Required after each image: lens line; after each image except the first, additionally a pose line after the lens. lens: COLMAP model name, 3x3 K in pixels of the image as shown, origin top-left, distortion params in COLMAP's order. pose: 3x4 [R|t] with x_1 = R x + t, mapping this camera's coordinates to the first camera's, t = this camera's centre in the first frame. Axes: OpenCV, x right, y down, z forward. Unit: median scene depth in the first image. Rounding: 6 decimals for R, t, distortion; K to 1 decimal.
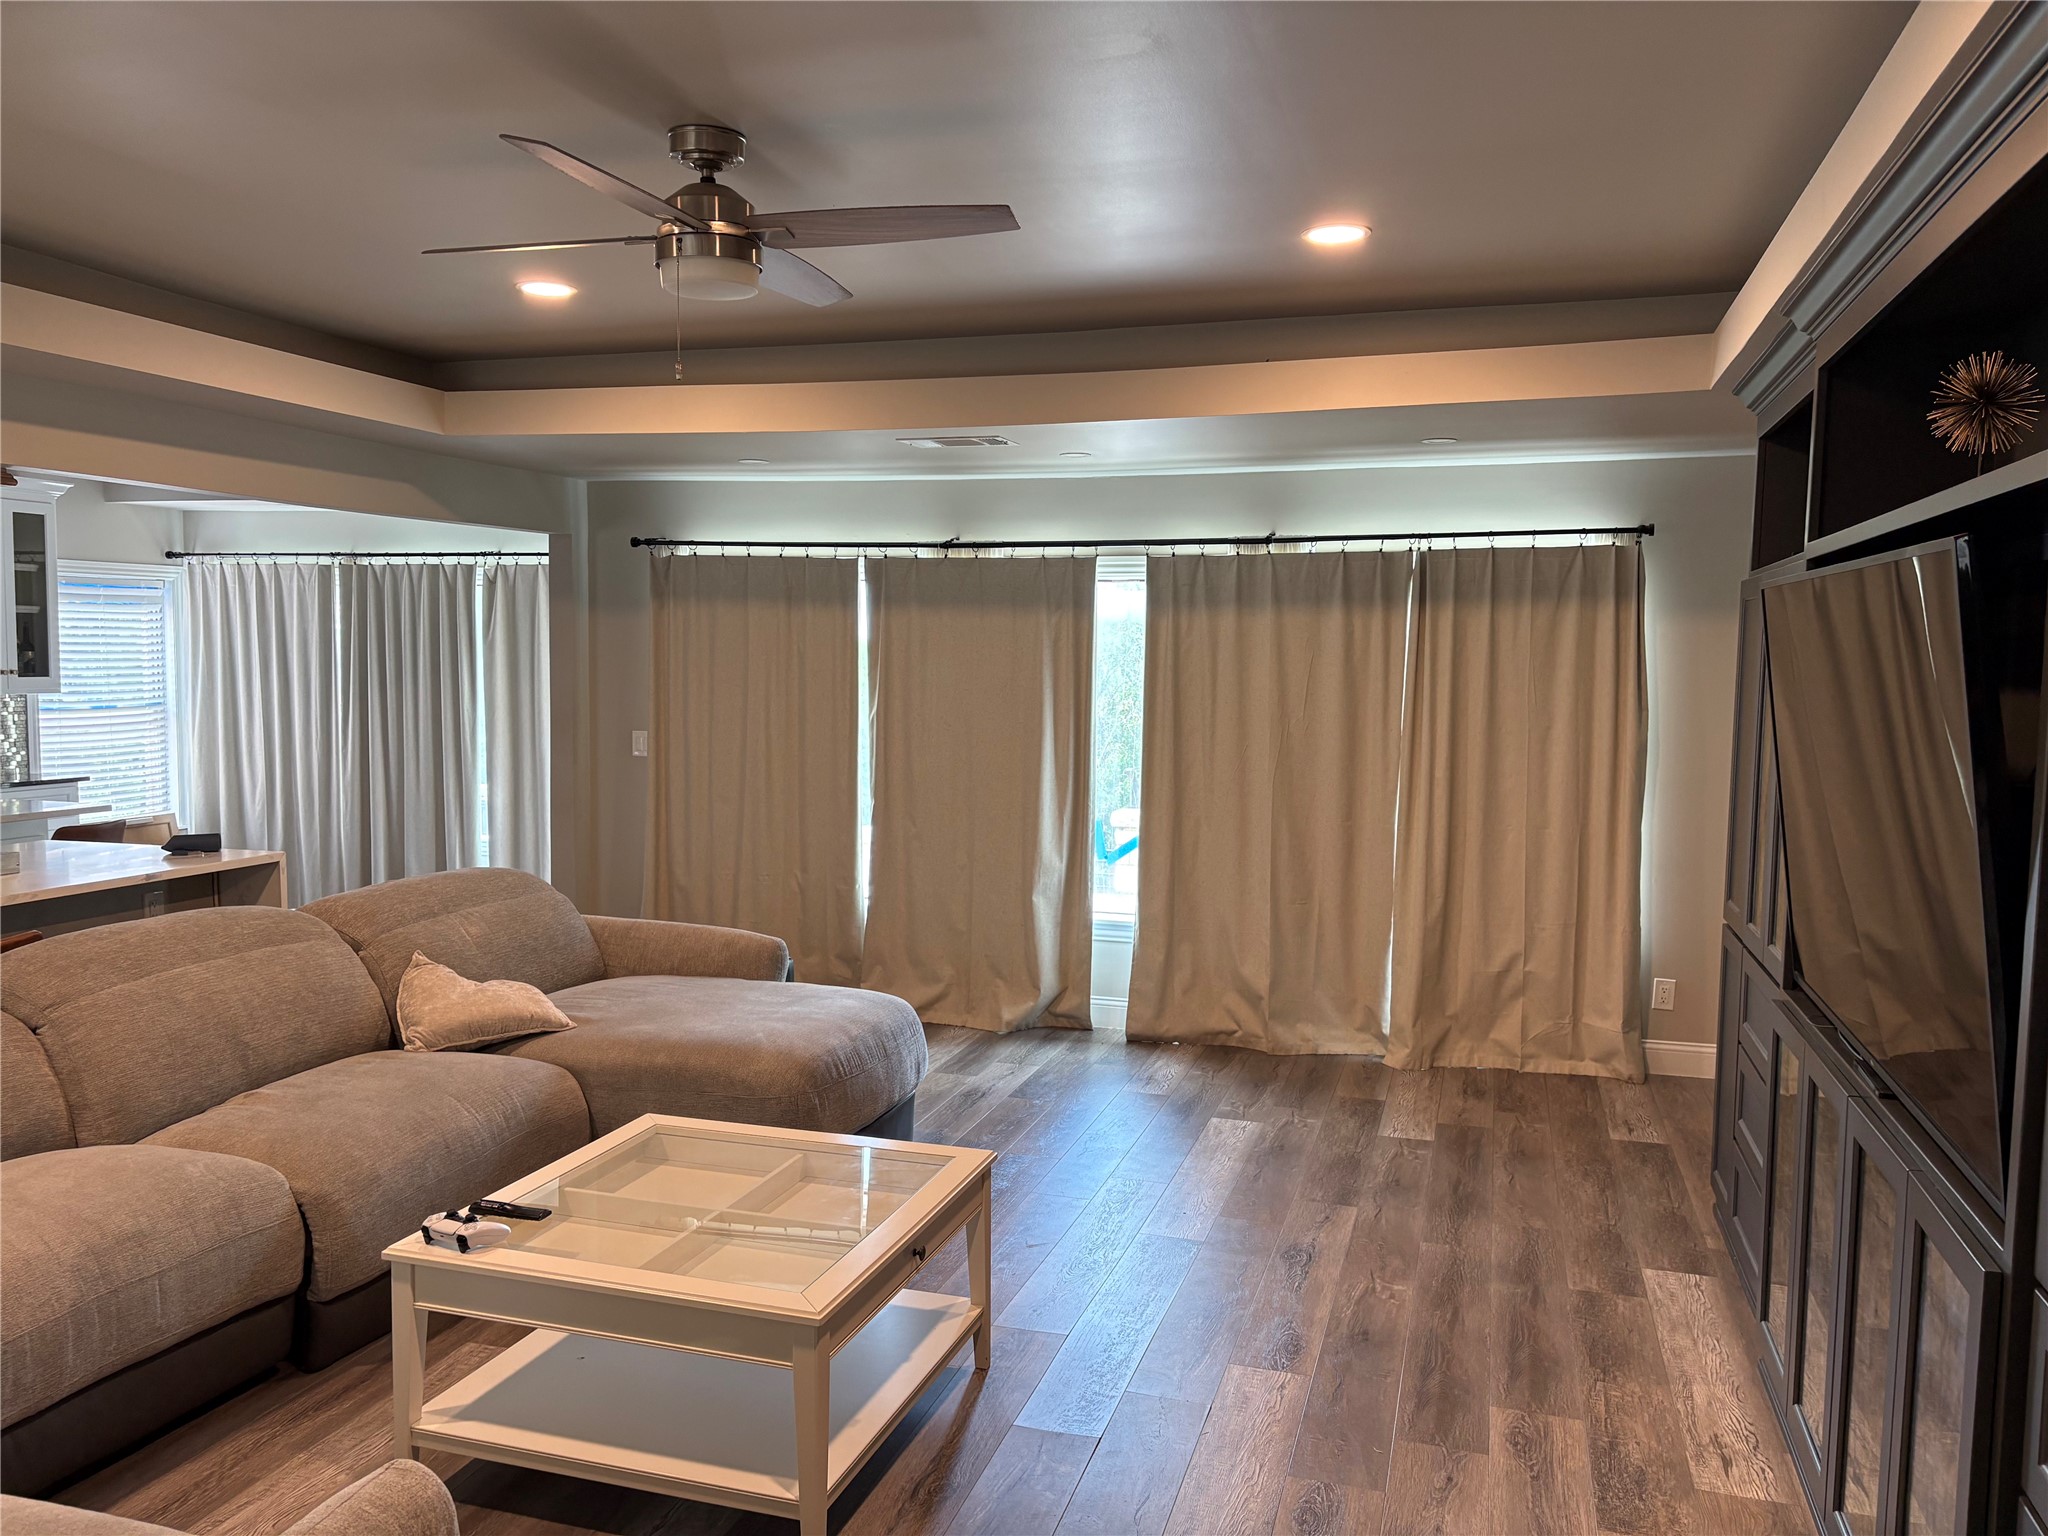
lens RADIAL K [[1542.5, 0, 1024.0], [0, 1542.5, 768.0], [0, 0, 1]] dist [0.082436, -0.093352]
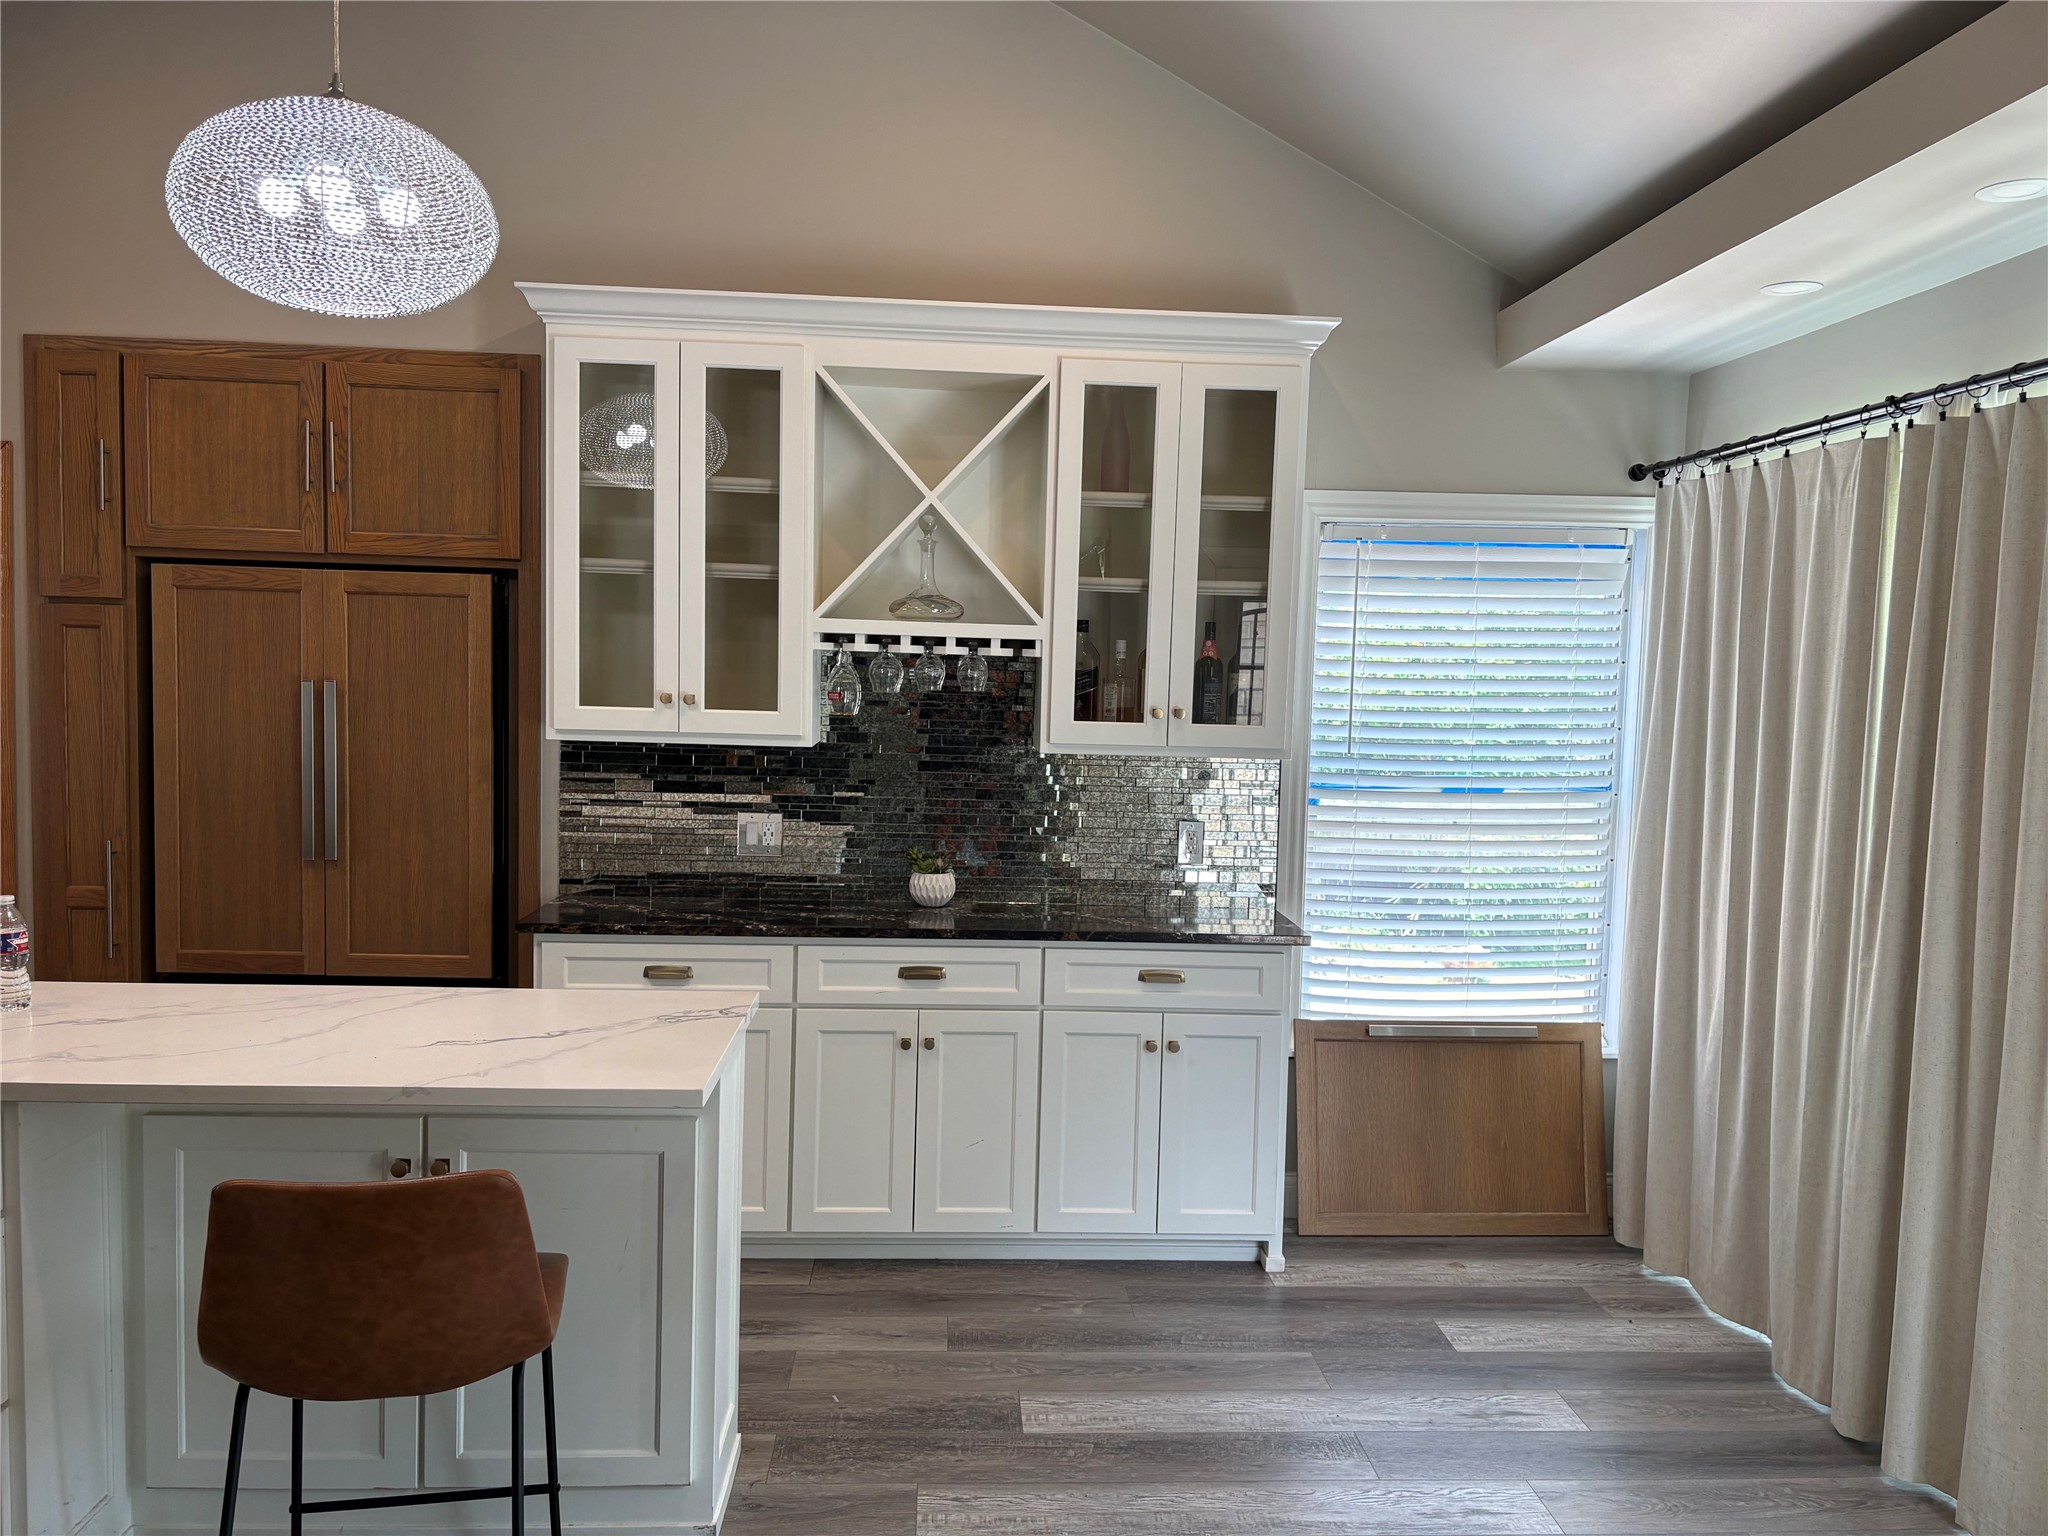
lens RADIAL K [[1542.5, 0, 1024.0], [0, 1542.5, 768.0], [0, 0, 1]] dist [0.082436, -0.093352]
pose [[0.357358, 0.075657, -0.930898, -0.199461], [-0.092324, 0.994693, 0.045400, -0.060408], [0.929393, 0.069721, 0.362447, 0.758159]]
